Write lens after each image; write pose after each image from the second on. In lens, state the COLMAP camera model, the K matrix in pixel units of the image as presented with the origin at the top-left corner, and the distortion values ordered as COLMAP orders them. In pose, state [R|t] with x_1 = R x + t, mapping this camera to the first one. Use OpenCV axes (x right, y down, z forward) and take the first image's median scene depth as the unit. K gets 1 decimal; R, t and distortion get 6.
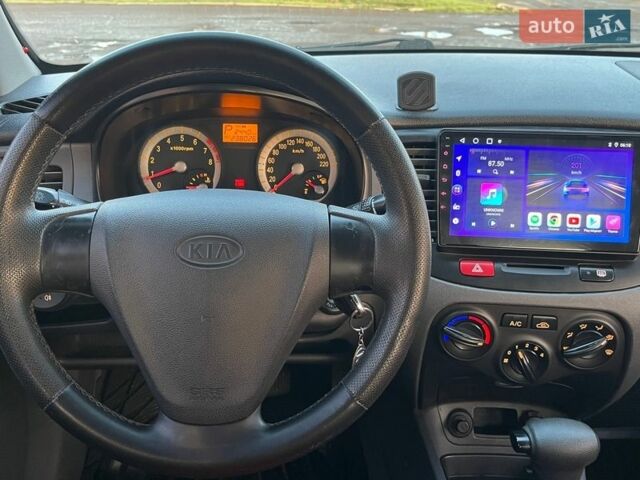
lens RADIAL K [[615.6, 0, 319.7], [0, 615.6, 235.9], [0, 0, 1]] dist [0.036065, -0.000904]
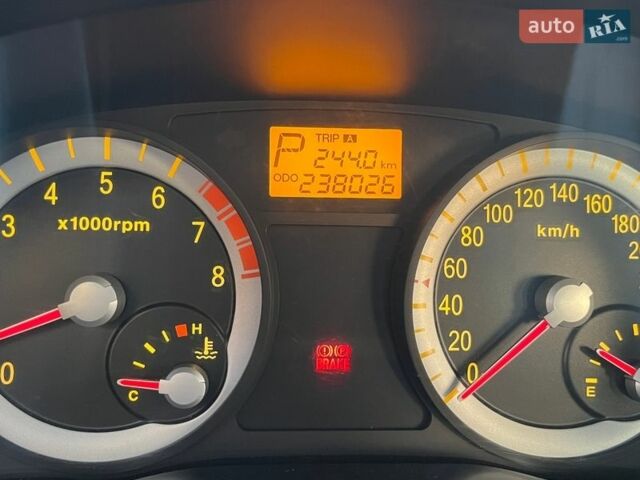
lens RADIAL K [[633.6, 0, 325.2], [0, 633.6, 241.7], [0, 0, 1]] dist [0.055144, -0.038348]
pose [[0.999813, -0.006140, 0.018344, -0.158479], [0.007977, 0.994771, -0.101818, -0.123007], [-0.017622, 0.101946, 0.994634, 0.848868]]
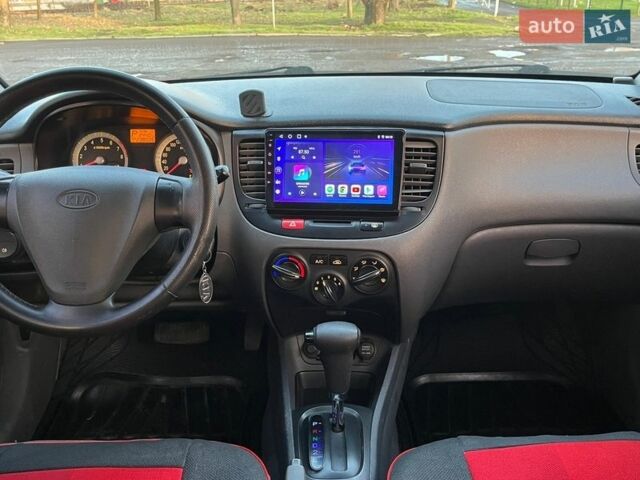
lens RADIAL K [[582.0, 0, 300.8], [0, 582.0, 242.9], [0, 0, 1]] dist [0.064516, -0.013096]
pose [[0.998591, -0.011305, -0.051839, 0.344909], [0.010462, 0.999809, -0.016508, 0.119877], [0.052016, 0.015943, 0.998519, -0.368480]]
